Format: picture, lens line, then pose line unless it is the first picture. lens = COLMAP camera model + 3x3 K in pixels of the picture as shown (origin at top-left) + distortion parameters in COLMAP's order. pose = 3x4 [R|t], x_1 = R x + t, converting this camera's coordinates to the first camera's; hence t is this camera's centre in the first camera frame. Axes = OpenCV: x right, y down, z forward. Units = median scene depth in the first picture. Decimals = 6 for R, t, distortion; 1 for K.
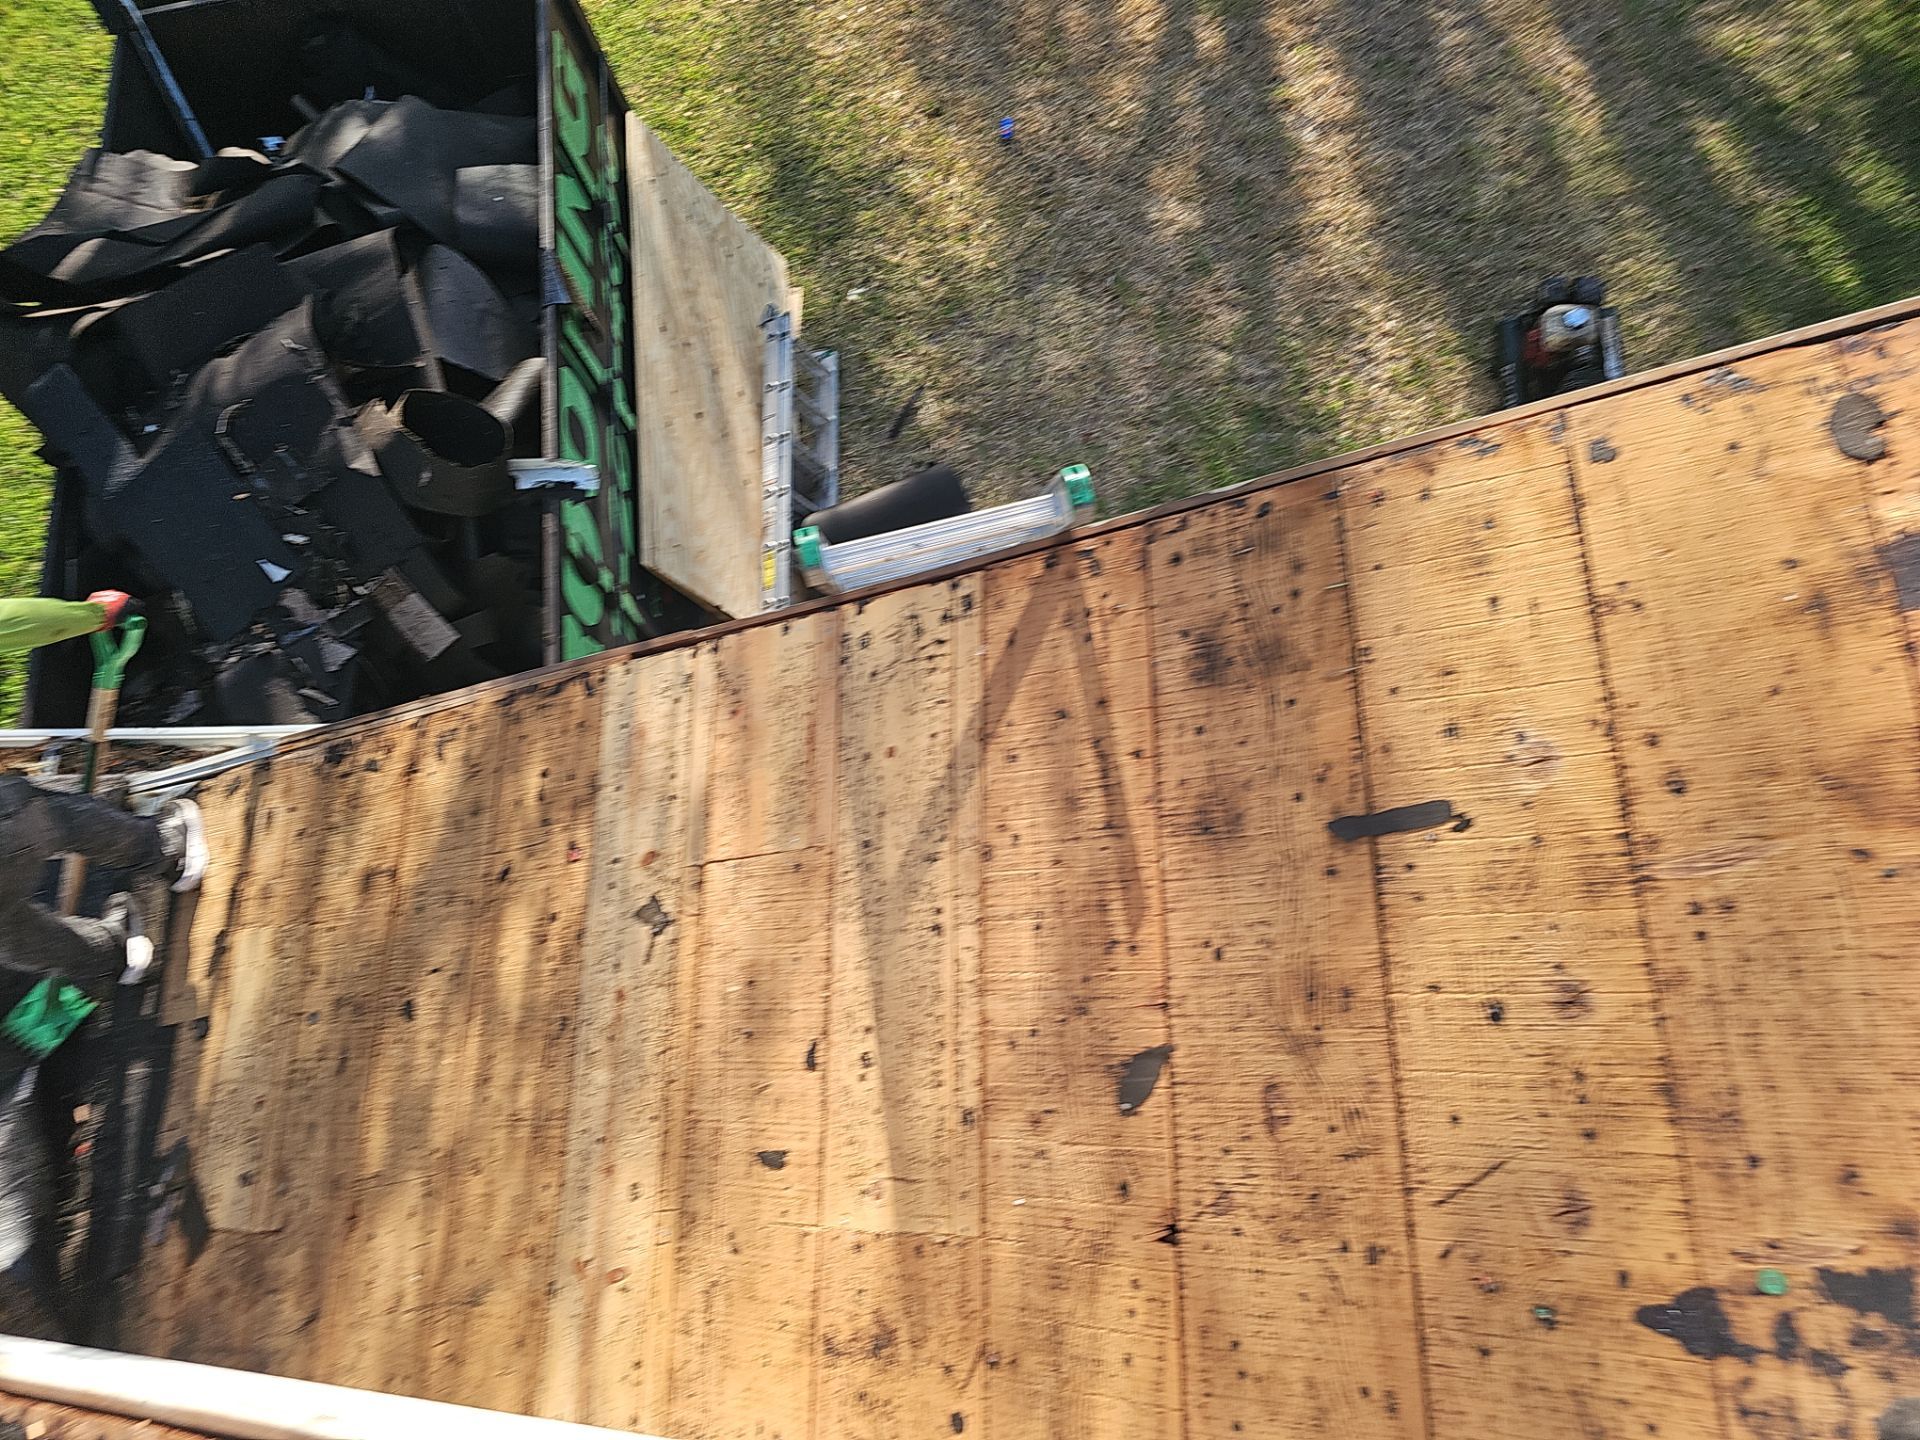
lens RADIAL K [[1272.5, 0, 968.4], [0, 1272.5, 720.1], [0, 0, 1]] dist [0.058619, -0.038686]
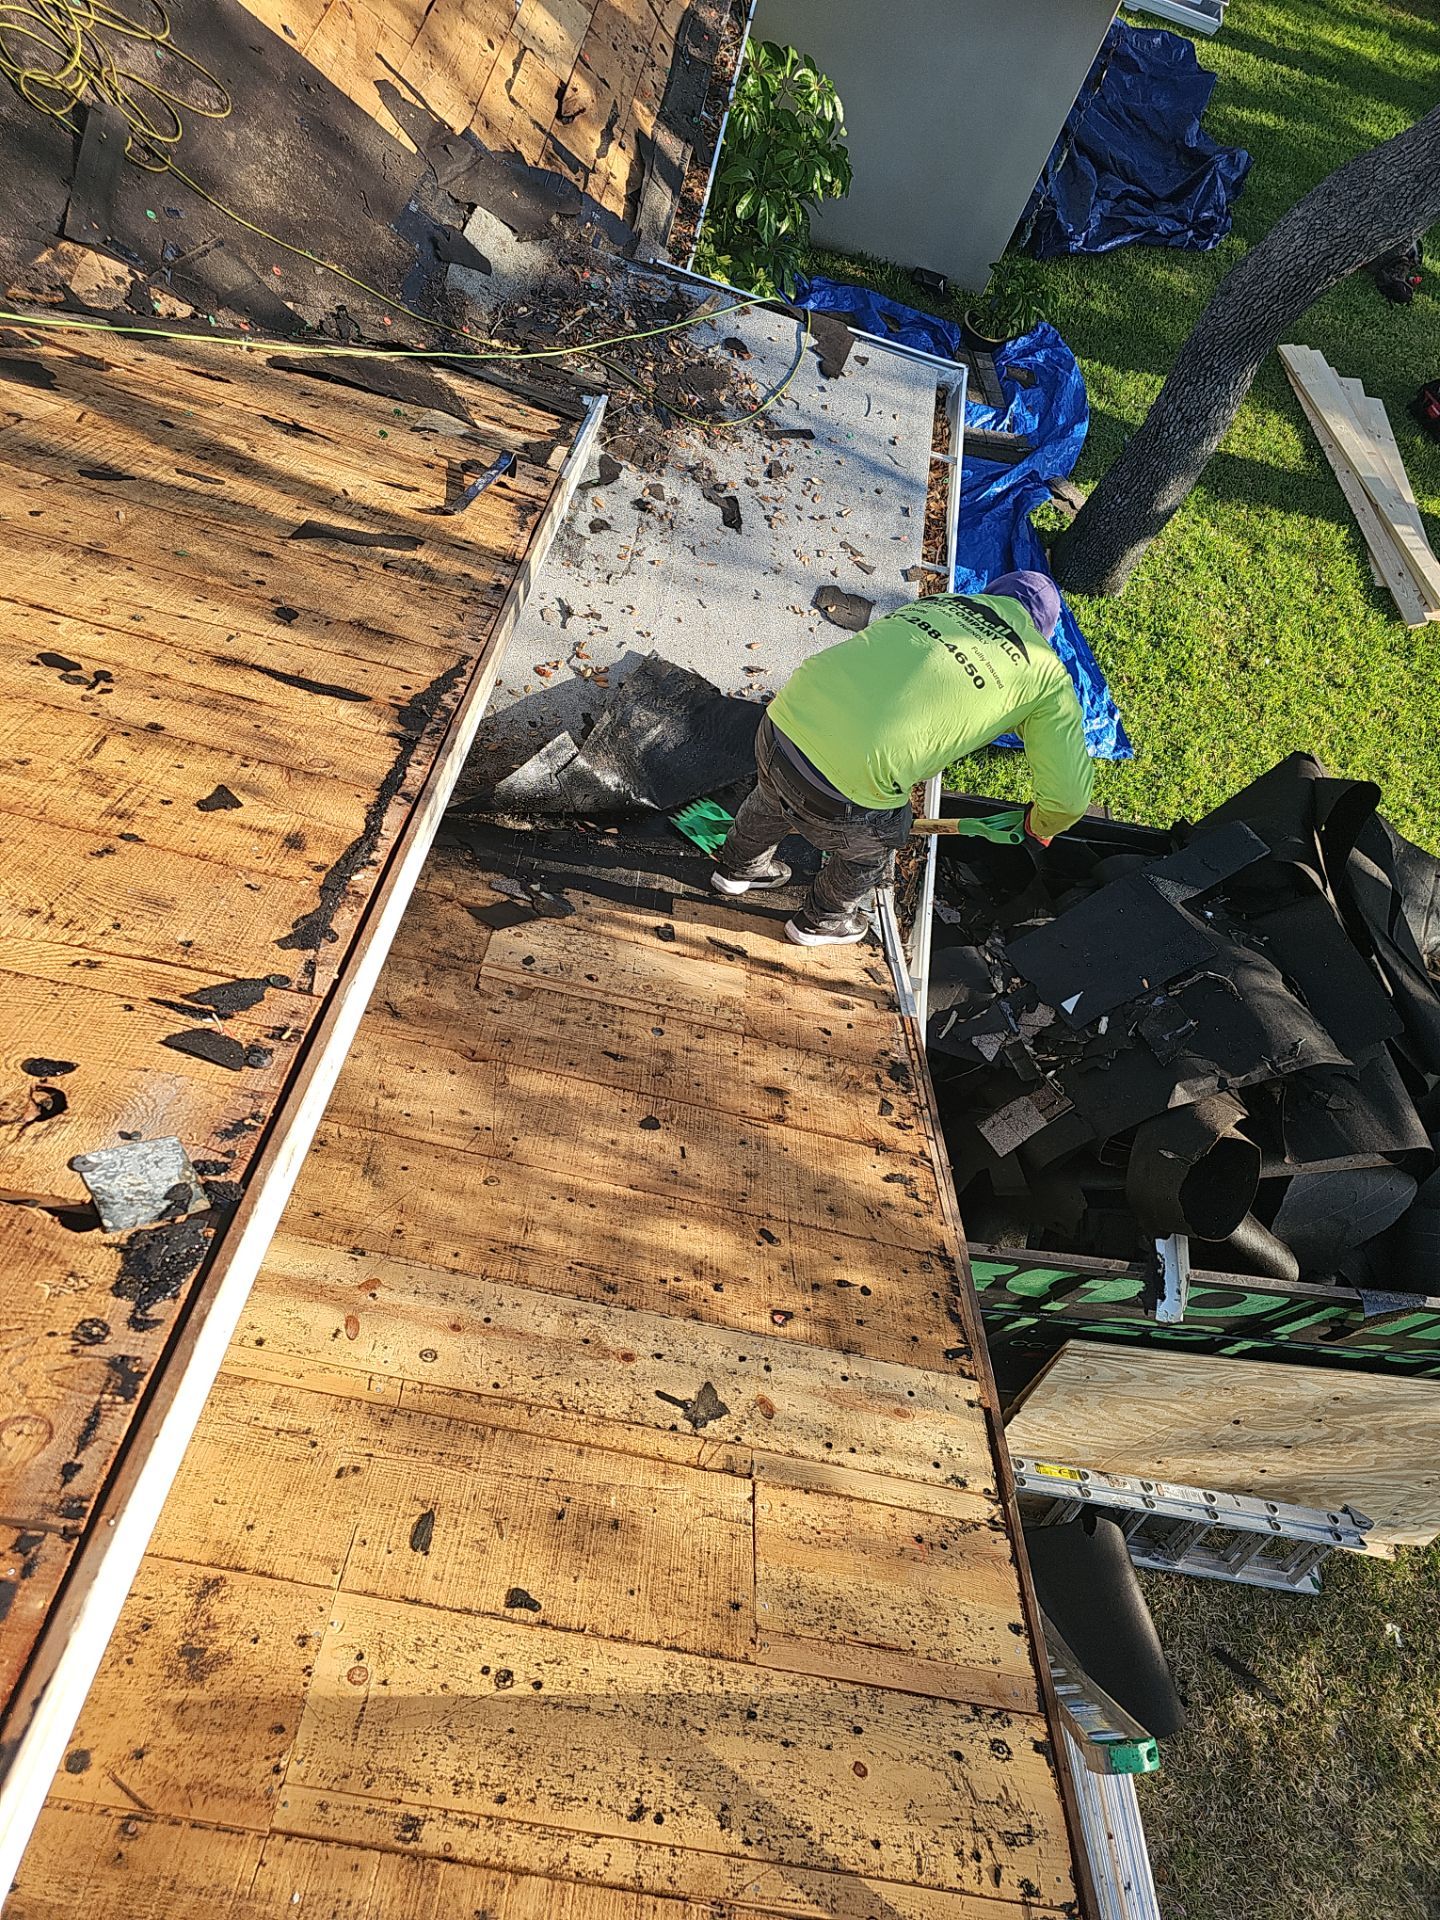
lens RADIAL K [[1272.5, 0, 719.9], [0, 1272.5, 959.0], [0, 0, 1]] dist [0.058619, -0.038686]
pose [[-0.141786, 0.893939, -0.425170, -0.105728], [-0.985309, -0.086142, 0.147463, 0.024166], [0.095198, 0.439832, 0.893020, 0.017713]]
